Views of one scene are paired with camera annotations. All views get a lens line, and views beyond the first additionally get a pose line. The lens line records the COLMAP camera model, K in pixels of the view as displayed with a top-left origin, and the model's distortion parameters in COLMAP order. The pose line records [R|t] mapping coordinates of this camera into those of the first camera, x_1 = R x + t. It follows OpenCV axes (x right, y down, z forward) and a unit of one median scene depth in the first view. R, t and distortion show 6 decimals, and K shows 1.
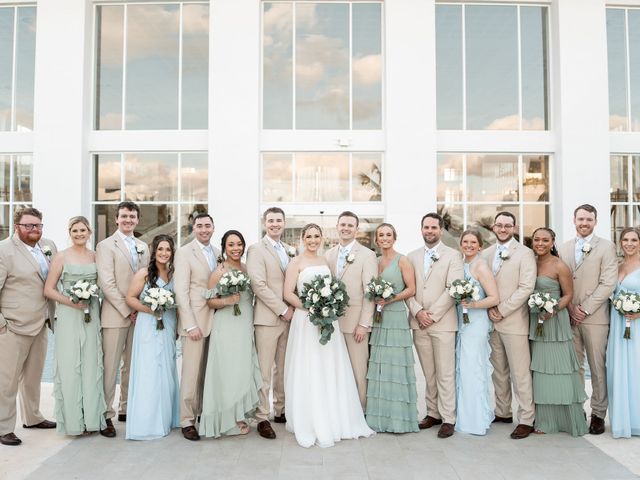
lens RADIAL K [[510.4, 0, 320.0], [0, 510.4, 240.0], [0, 0, 1]] dist [-0.015297, -0.005418]
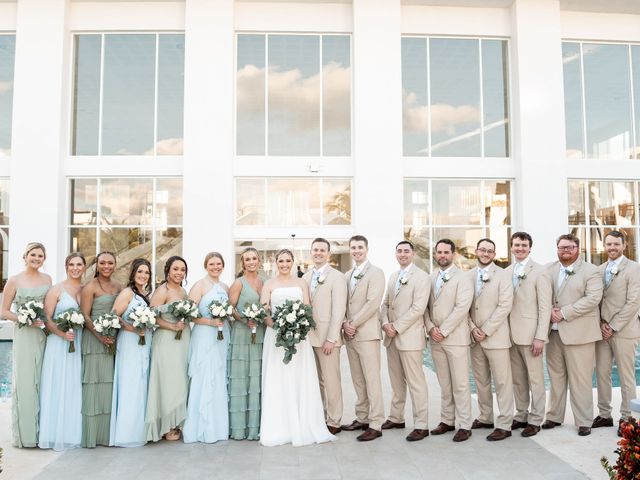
lens RADIAL K [[616.1, 0, 320.0], [0, 616.1, 240.0], [0, 0, 1]] dist [-0.001513, -0.003343]
pose [[0.997402, 0.000528, 0.072036, -0.033029], [0.001862, 0.999450, -0.033102, -0.004254], [-0.072014, 0.033150, 0.996853, -0.251131]]
